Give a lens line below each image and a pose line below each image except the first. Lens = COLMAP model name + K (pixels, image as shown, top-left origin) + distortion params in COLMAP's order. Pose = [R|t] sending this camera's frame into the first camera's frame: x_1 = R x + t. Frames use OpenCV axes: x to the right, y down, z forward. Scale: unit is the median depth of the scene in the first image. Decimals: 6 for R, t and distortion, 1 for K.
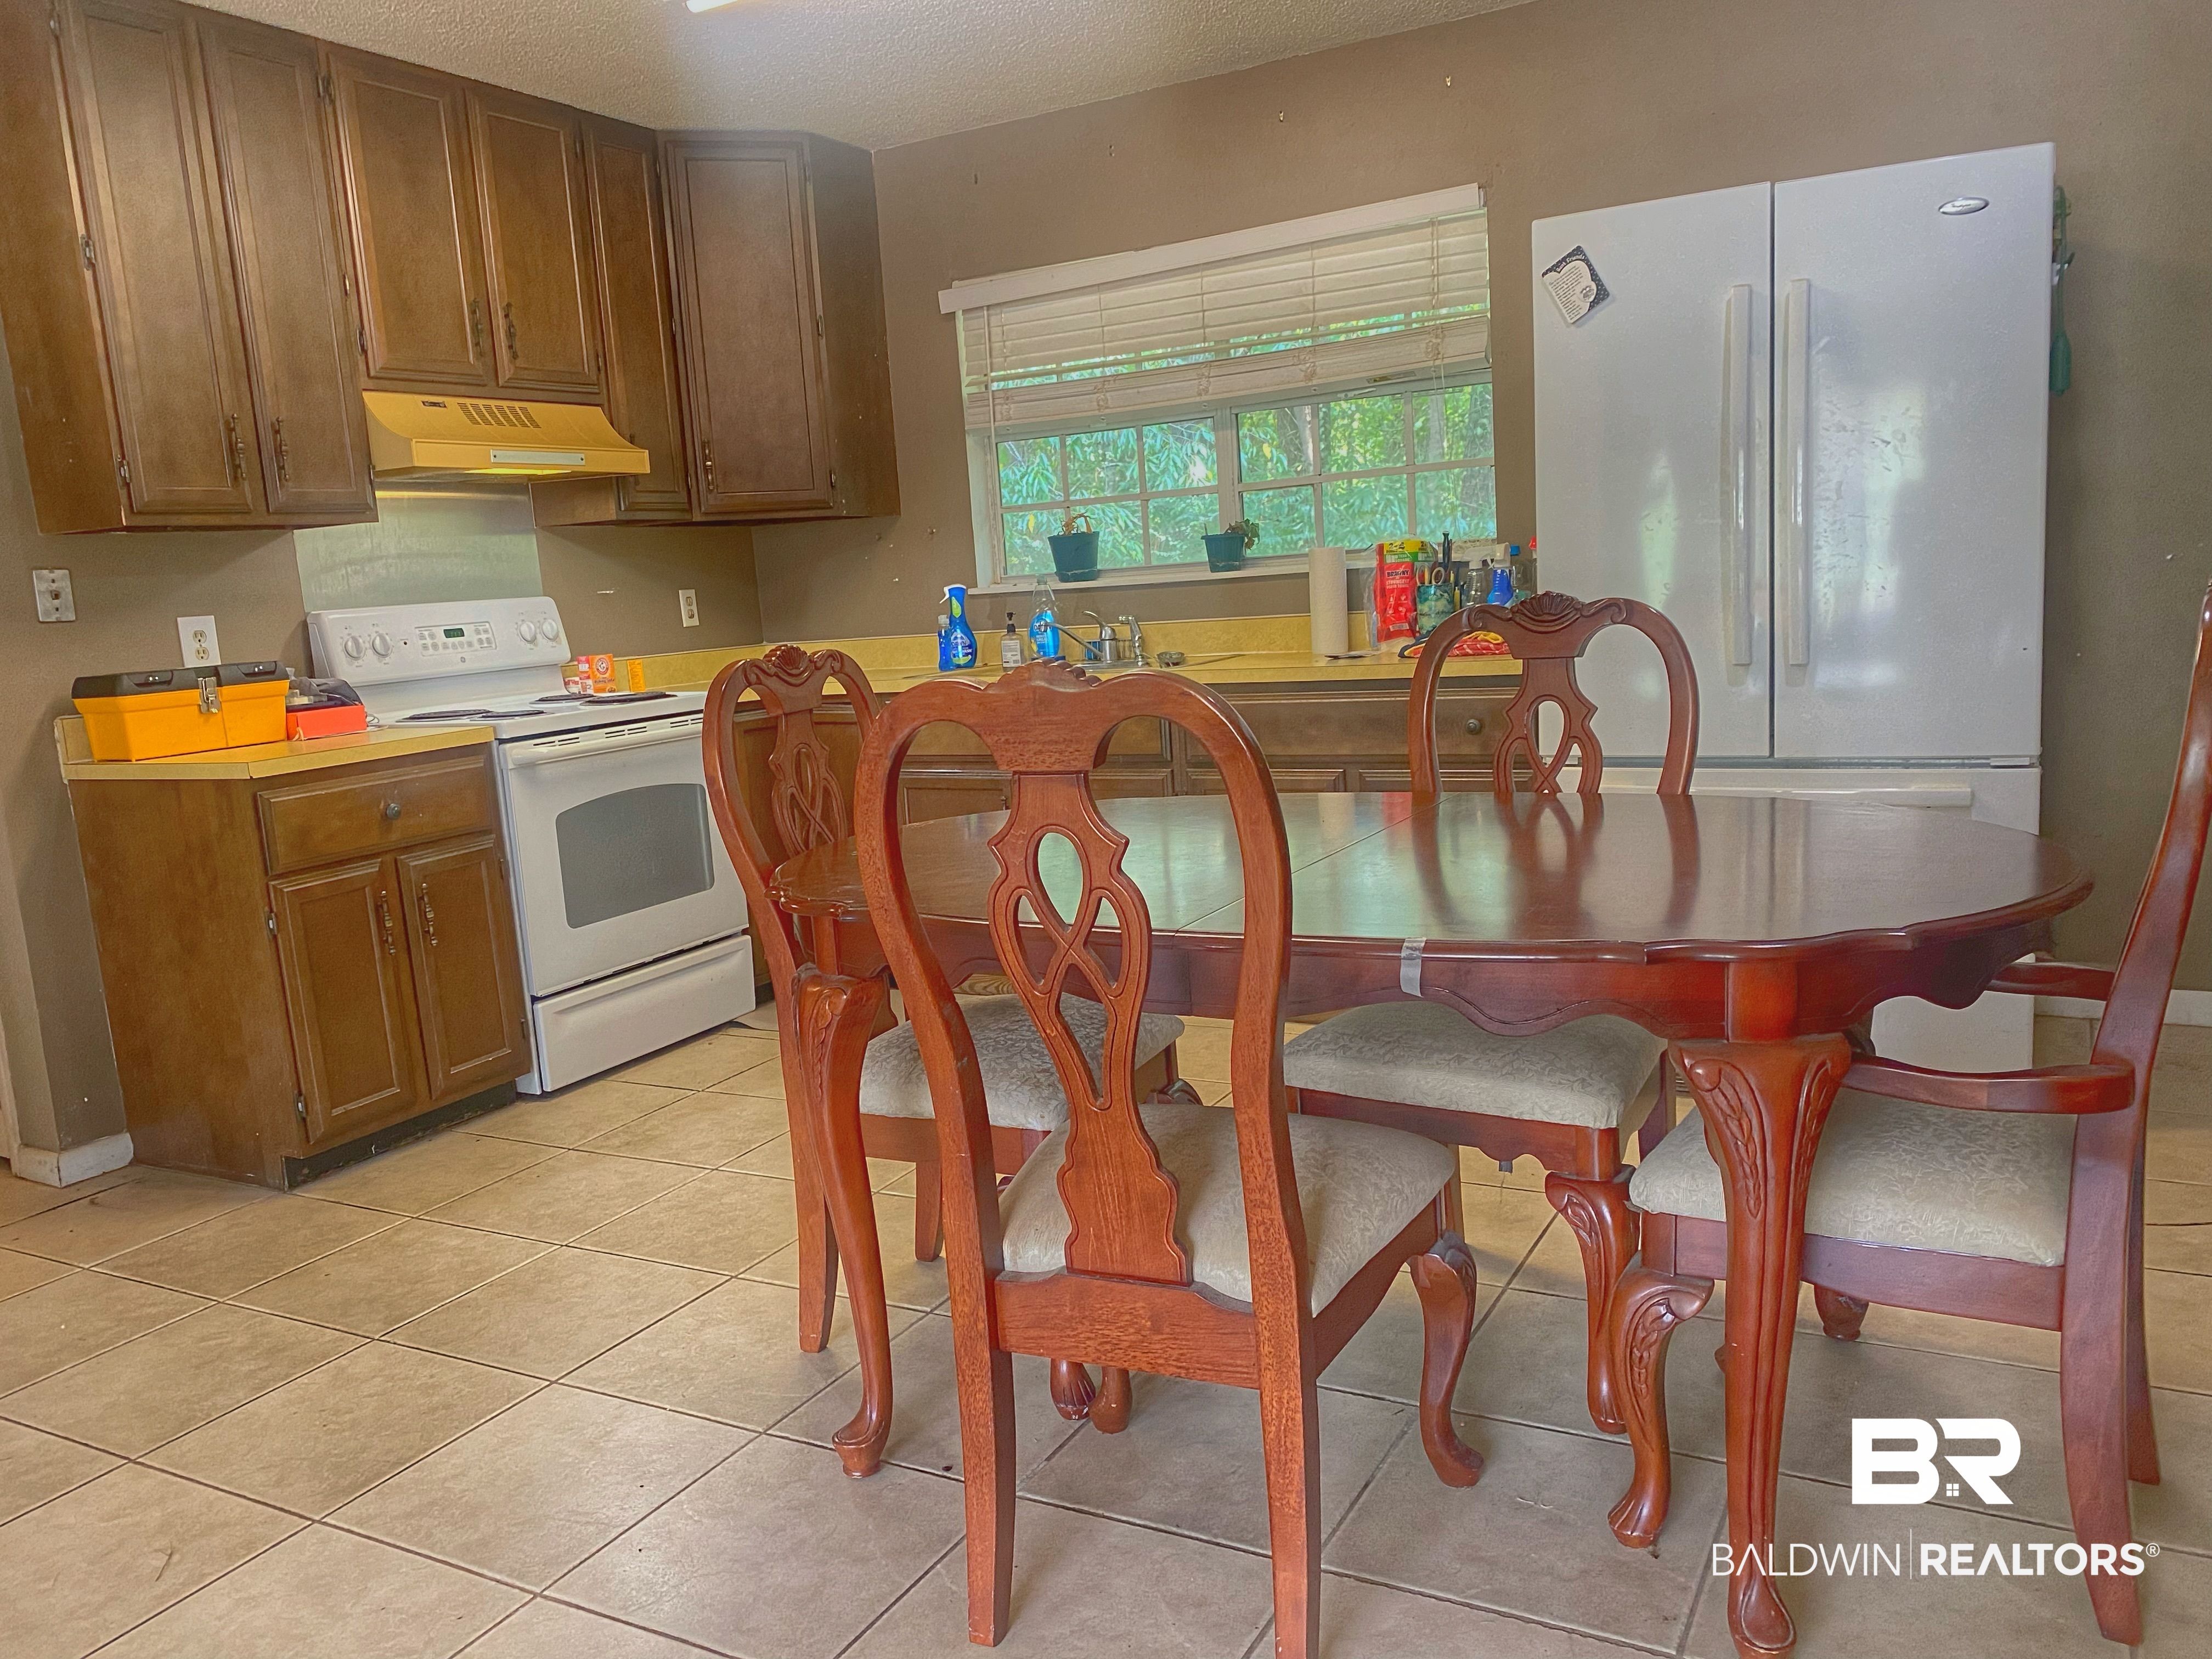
lens RADIAL K [[1713.7, 0, 1107.6], [0, 1713.7, 832.6], [0, 0, 1]] dist [0.070413, -0.013085]
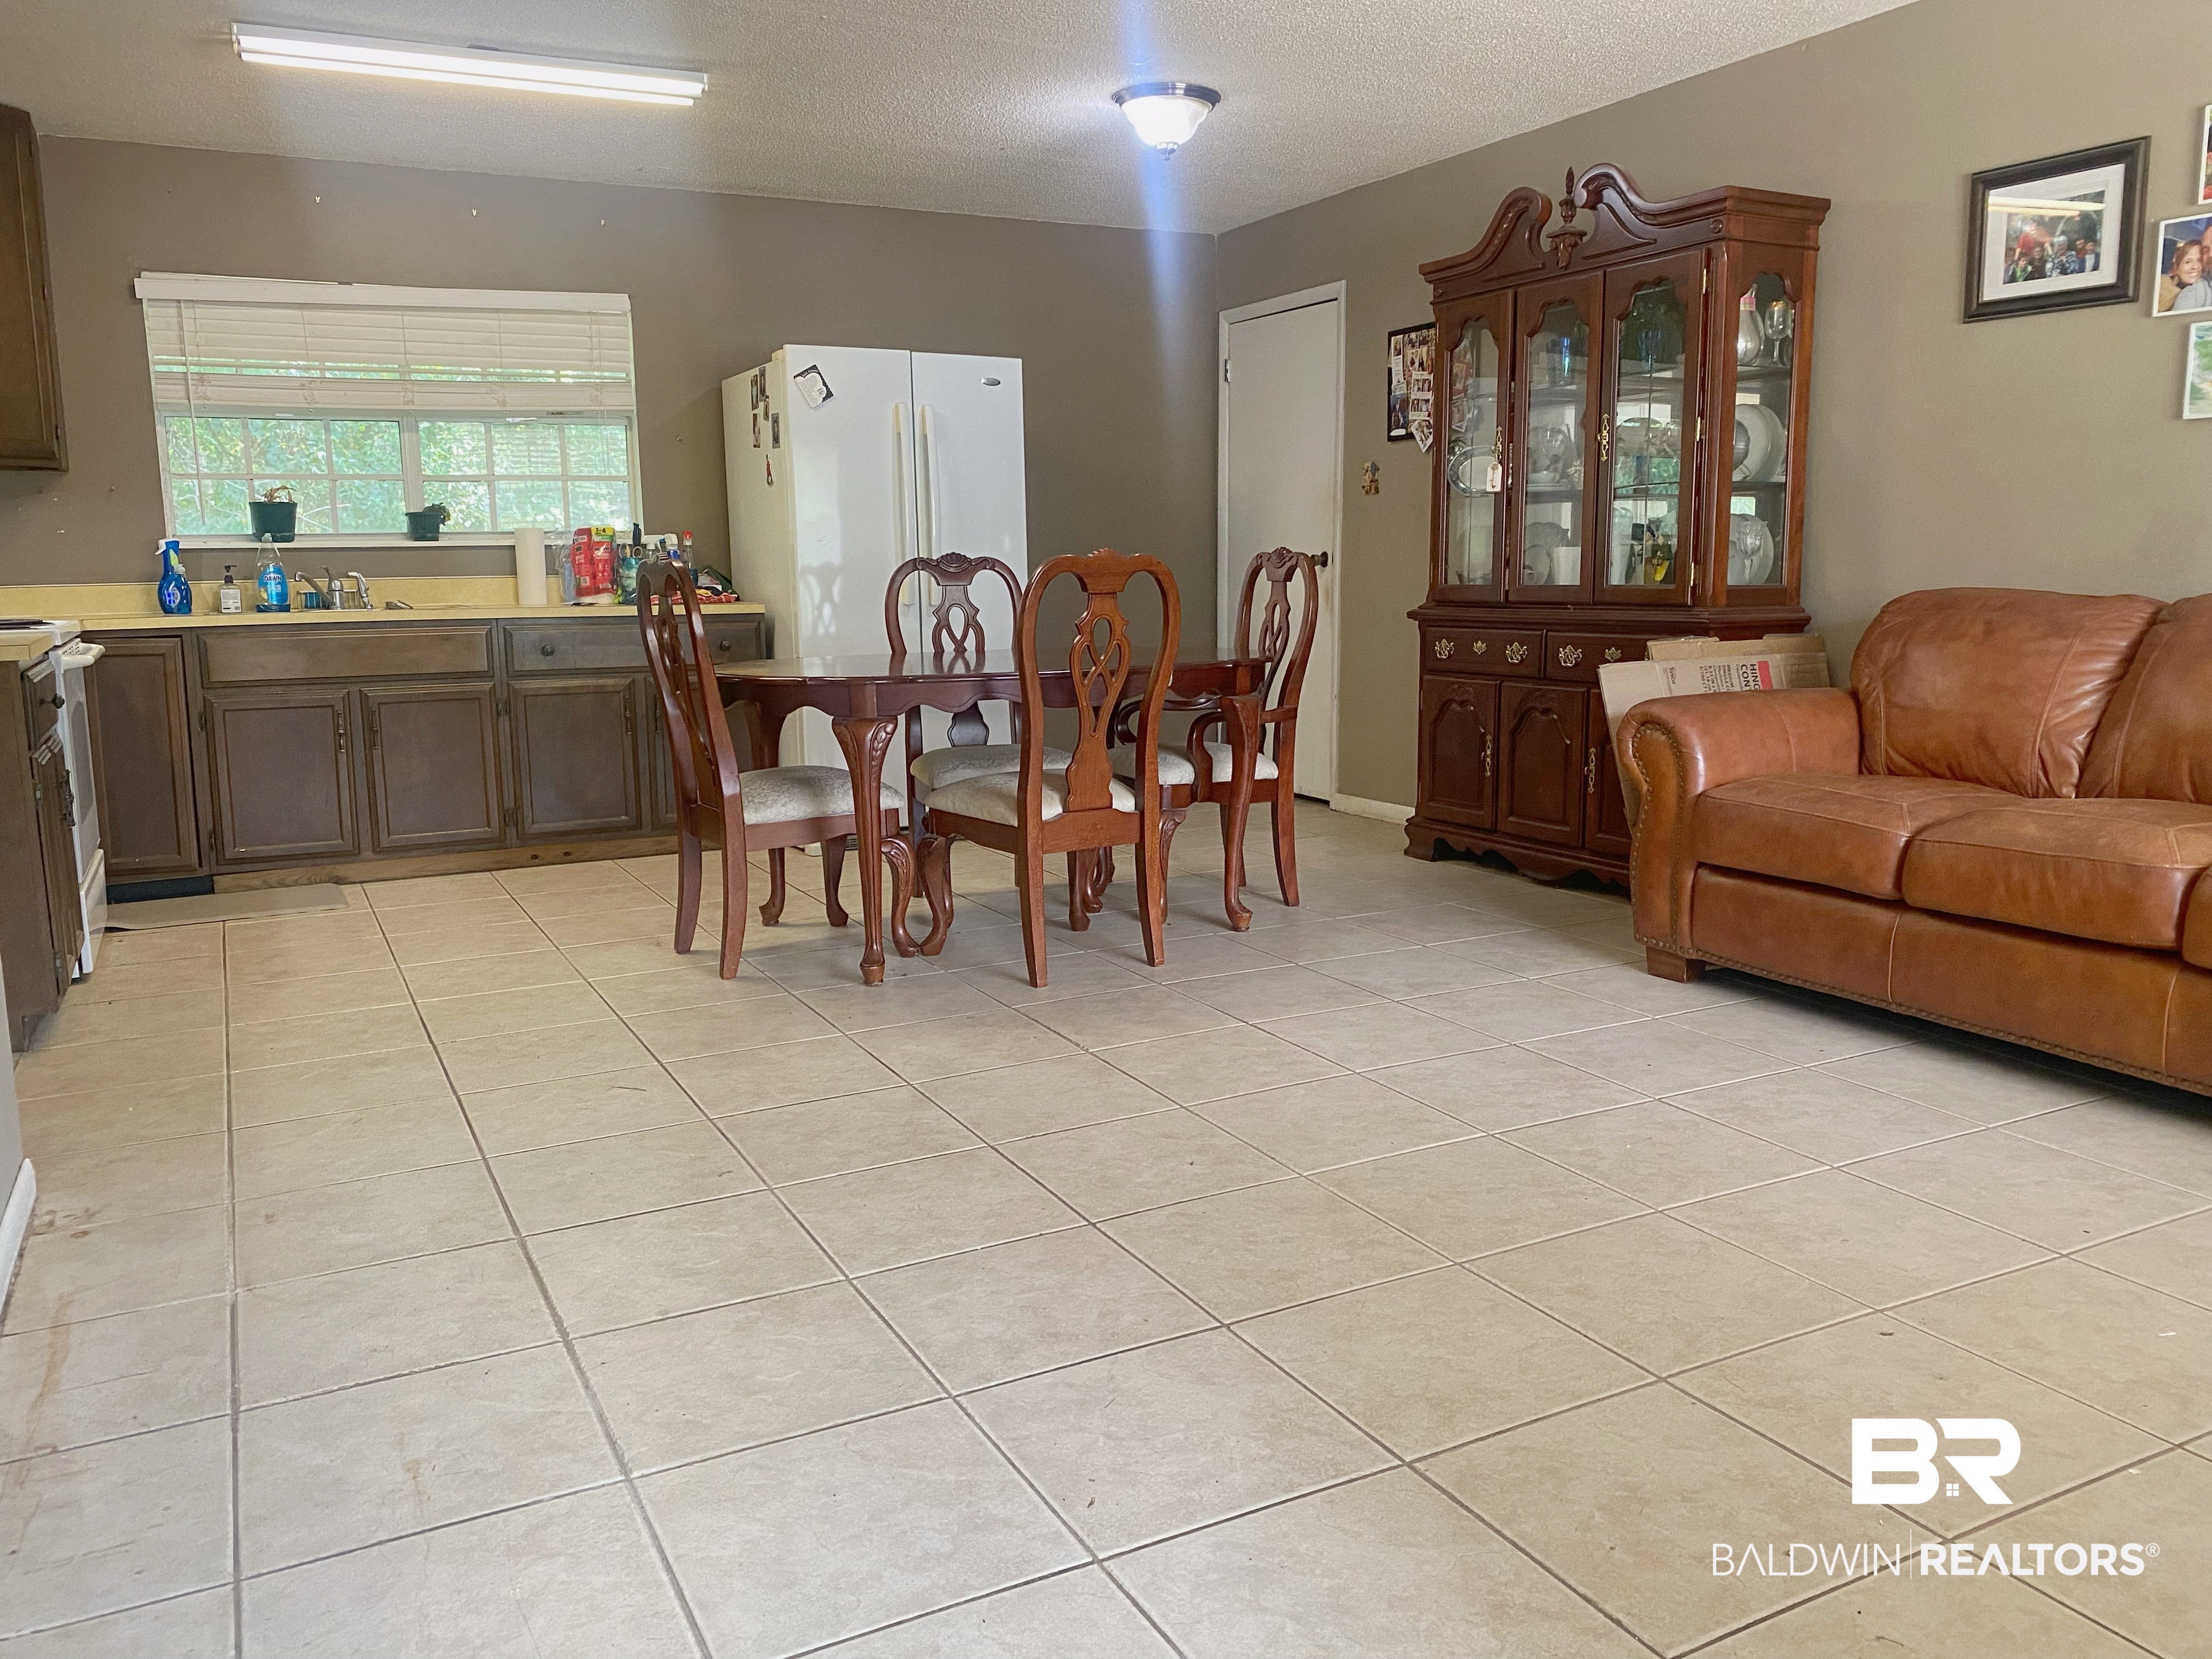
lens RADIAL K [[1713.7, 0, 1102.4], [0, 1713.7, 824.6], [0, 0, 1]] dist [0.070413, -0.013085]
pose [[0.558838, -0.080998, 0.825312, -0.746369], [0.105146, 0.994107, 0.026368, 0.079509], [-0.822584, 0.072043, 0.564062, -0.141929]]
